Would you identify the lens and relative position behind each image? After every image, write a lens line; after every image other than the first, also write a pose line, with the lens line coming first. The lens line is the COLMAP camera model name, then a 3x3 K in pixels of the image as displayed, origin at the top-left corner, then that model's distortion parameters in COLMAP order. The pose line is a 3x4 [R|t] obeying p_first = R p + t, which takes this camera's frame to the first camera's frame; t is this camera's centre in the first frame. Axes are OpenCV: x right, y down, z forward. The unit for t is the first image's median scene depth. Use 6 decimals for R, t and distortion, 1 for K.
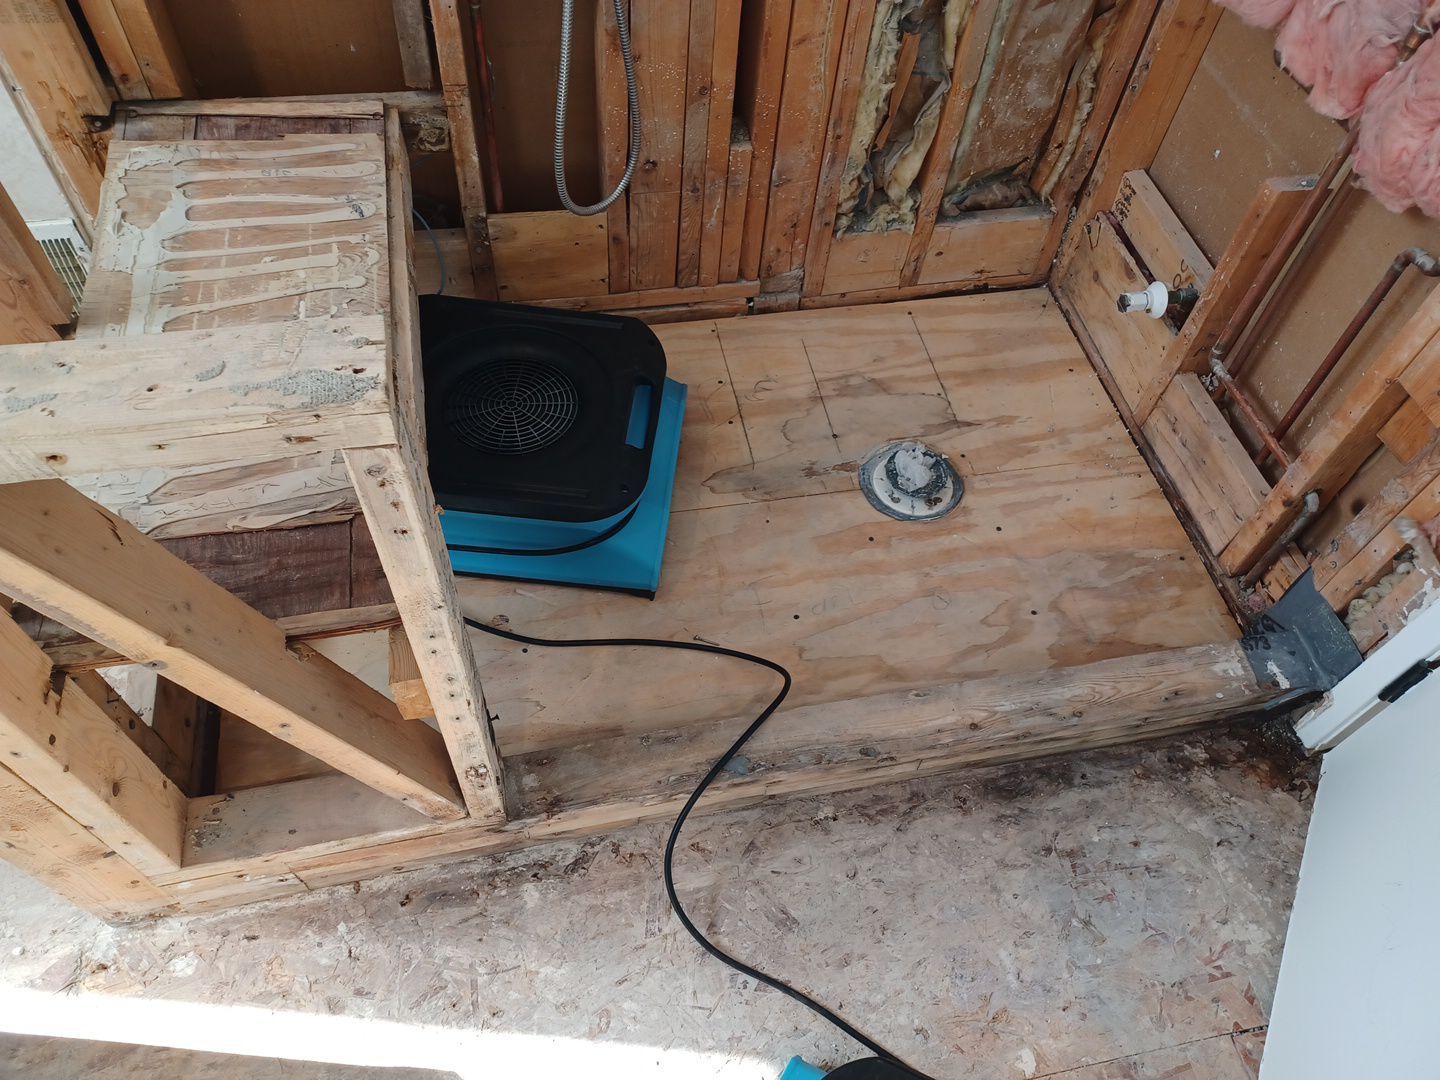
lens RADIAL K [[1048.6, 0, 752.4], [0, 1048.6, 541.8], [0, 0, 1]] dist [0.043945, -0.018399]
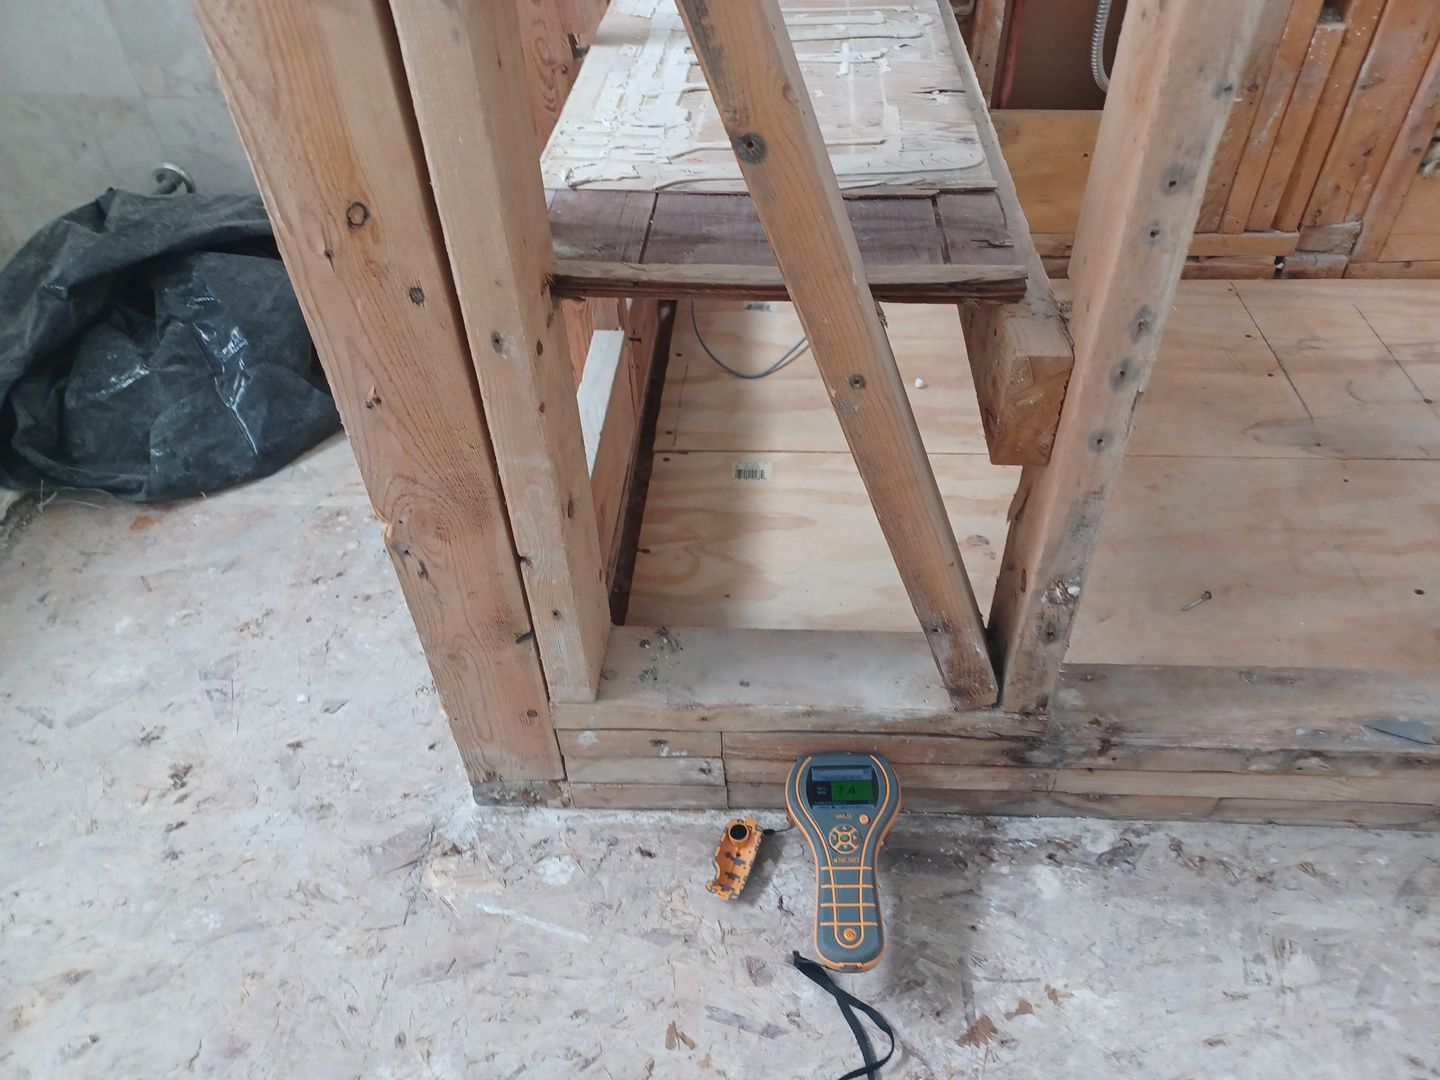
lens RADIAL K [[1048.6, 0, 740.8], [0, 1048.6, 558.0], [0, 0, 1]] dist [0.043945, -0.018399]
pose [[0.963716, 0.106711, -0.244673, -0.213023], [-0.155391, 0.969568, -0.189186, 0.247226], [0.217039, 0.220341, 0.950970, 0.251733]]
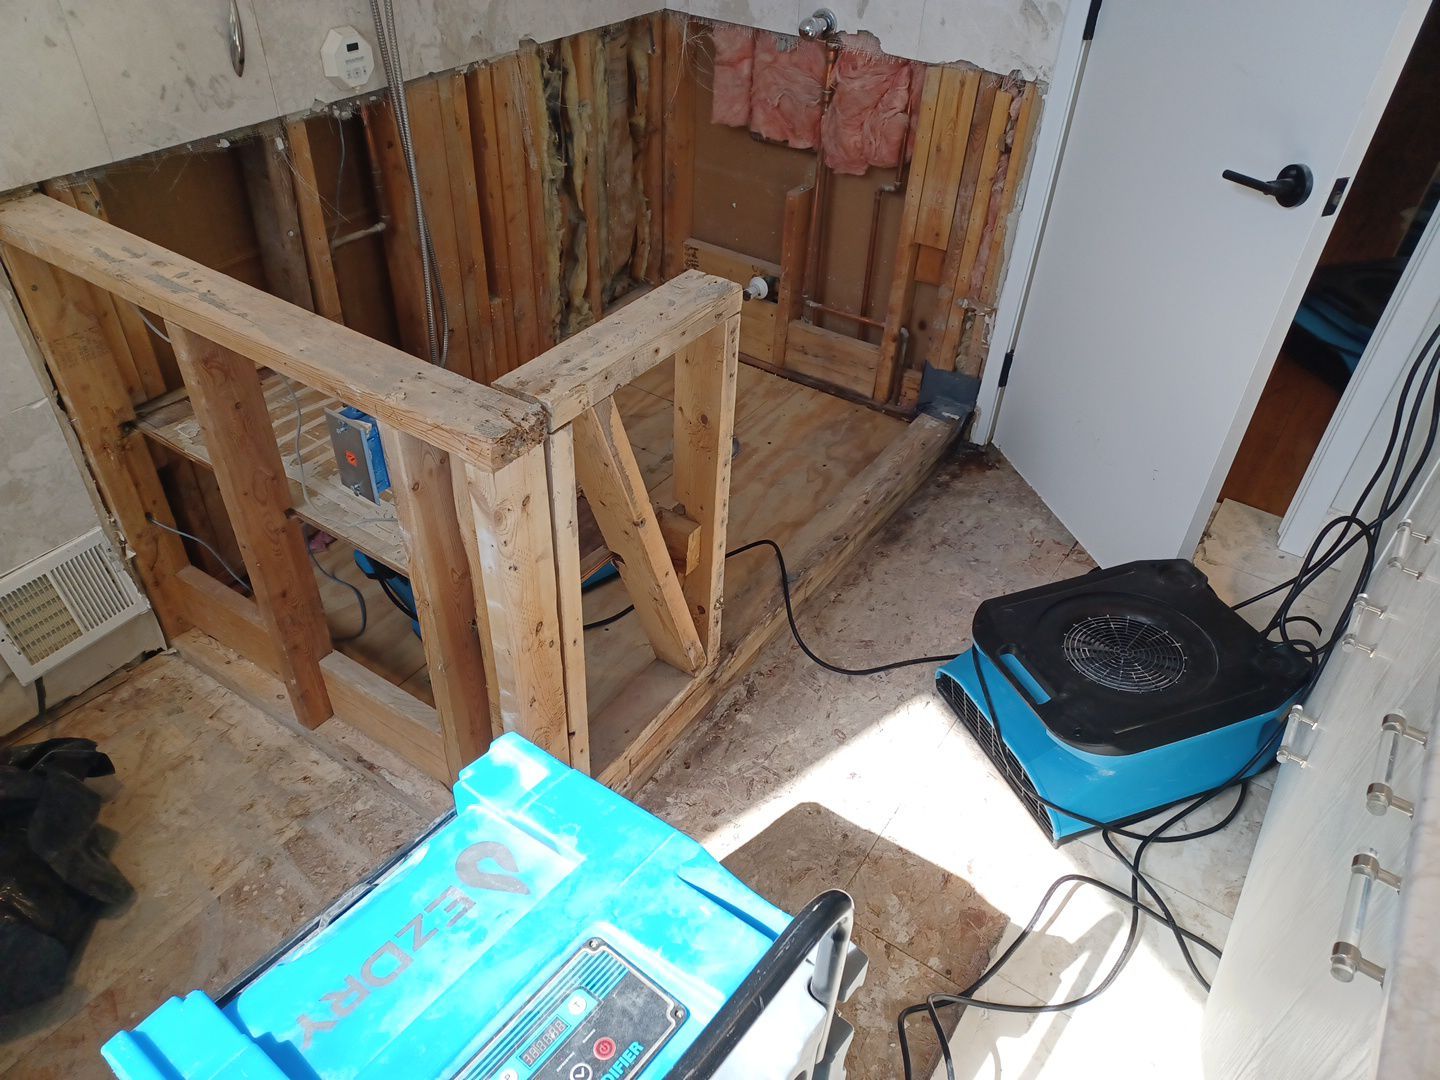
lens RADIAL K [[1048.6, 0, 731.9], [0, 1048.6, 546.8], [0, 0, 1]] dist [0.043945, -0.018399]
pose [[0.715685, -0.470509, 0.516155, -0.727342], [0.572733, 0.818325, -0.048176, 0.167904], [-0.399716, 0.330098, 0.855139, -0.271263]]
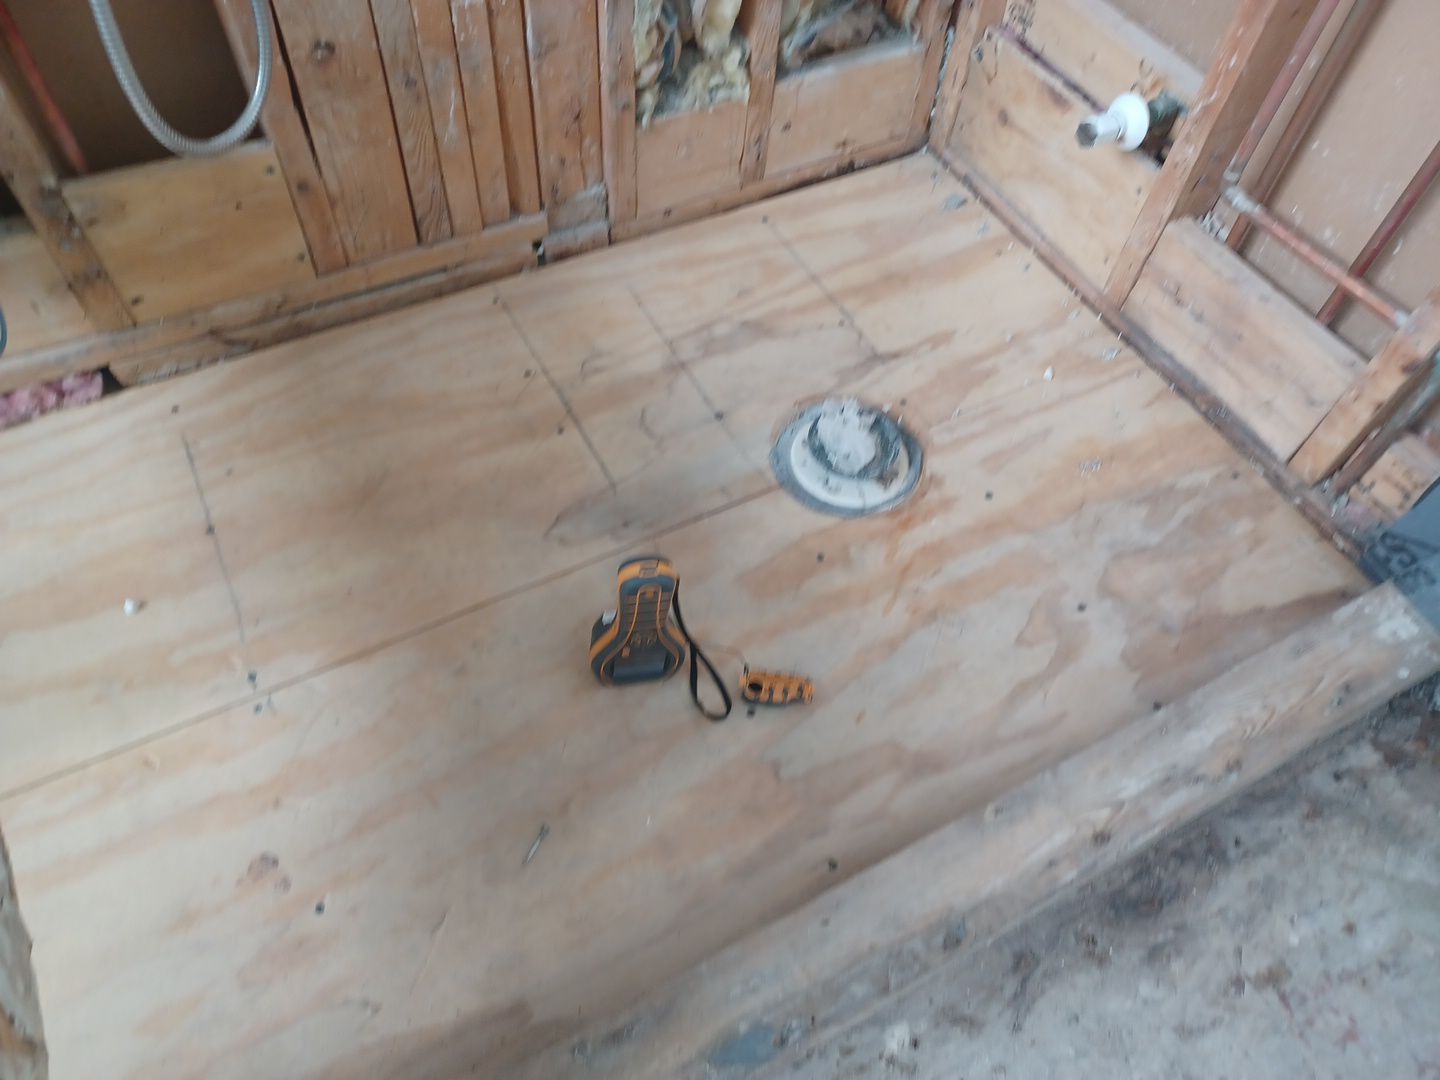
lens RADIAL K [[1048.6, 0, 758.2], [0, 1048.6, 530.6], [0, 0, 1]] dist [0.043945, -0.018399]
pose [[0.953611, -0.245731, 0.173902, -0.036167], [0.239660, 0.969274, 0.055421, -0.069537], [-0.182177, -0.011173, 0.983202, 0.382094]]
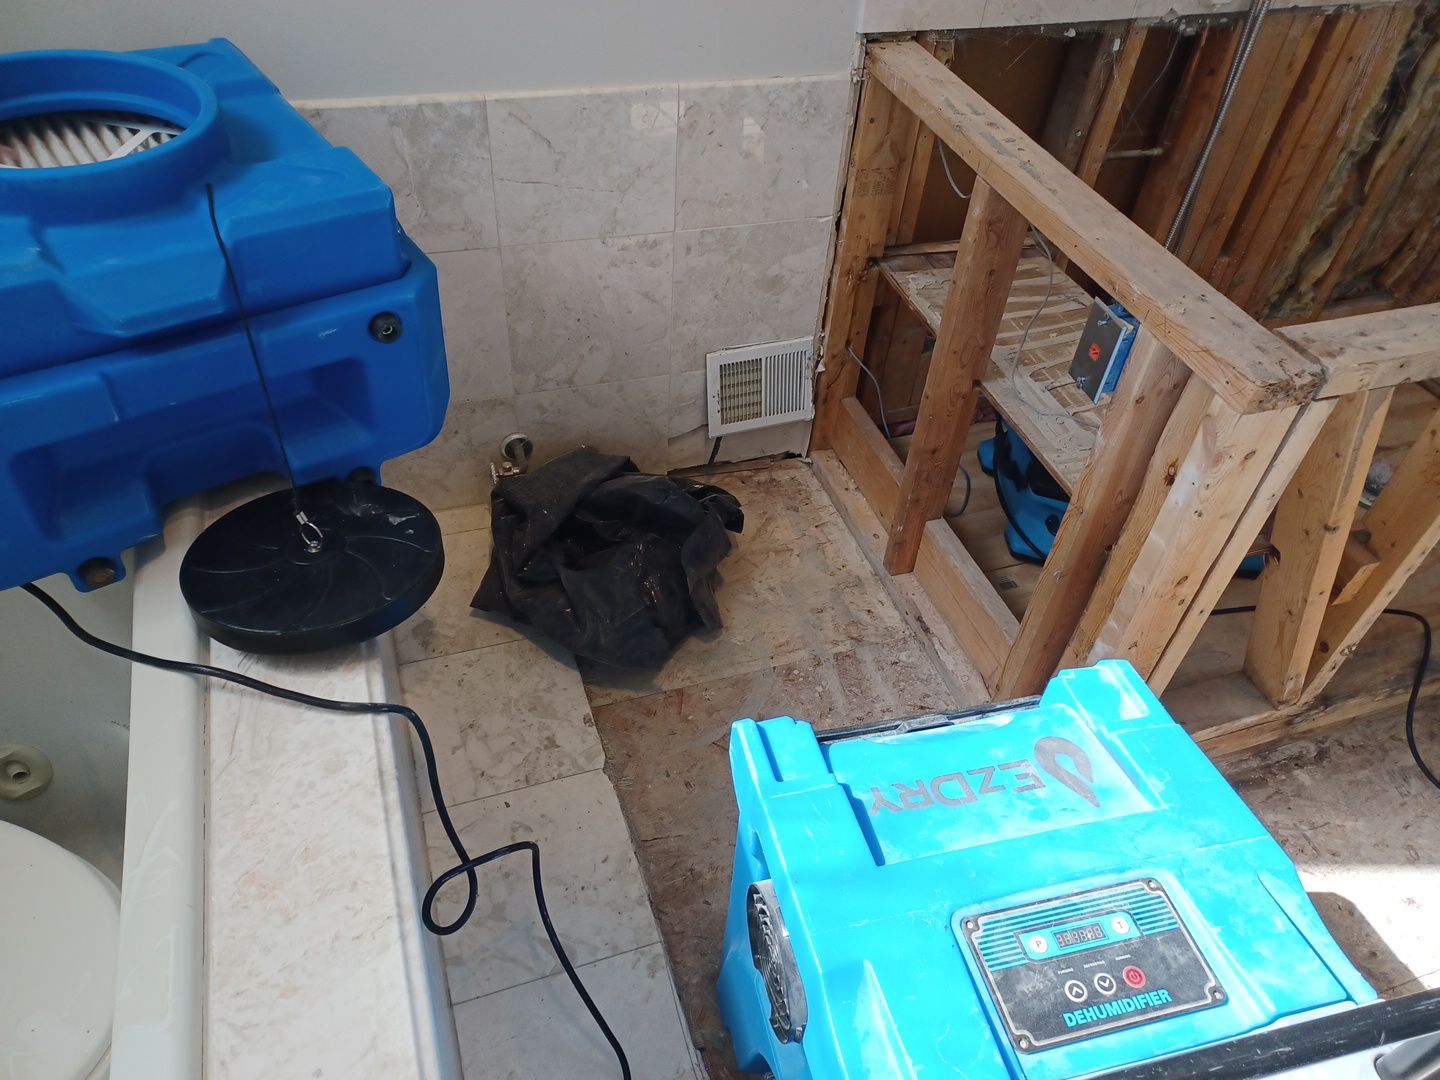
lens RADIAL K [[1048.6, 0, 726.5], [0, 1048.6, 544.9], [0, 0, 1]] dist [0.043945, -0.018399]
pose [[0.992250, -0.085750, 0.089930, -0.859387], [0.099812, 0.981097, -0.165791, 0.165604], [-0.074013, 0.173482, 0.982052, -0.257518]]
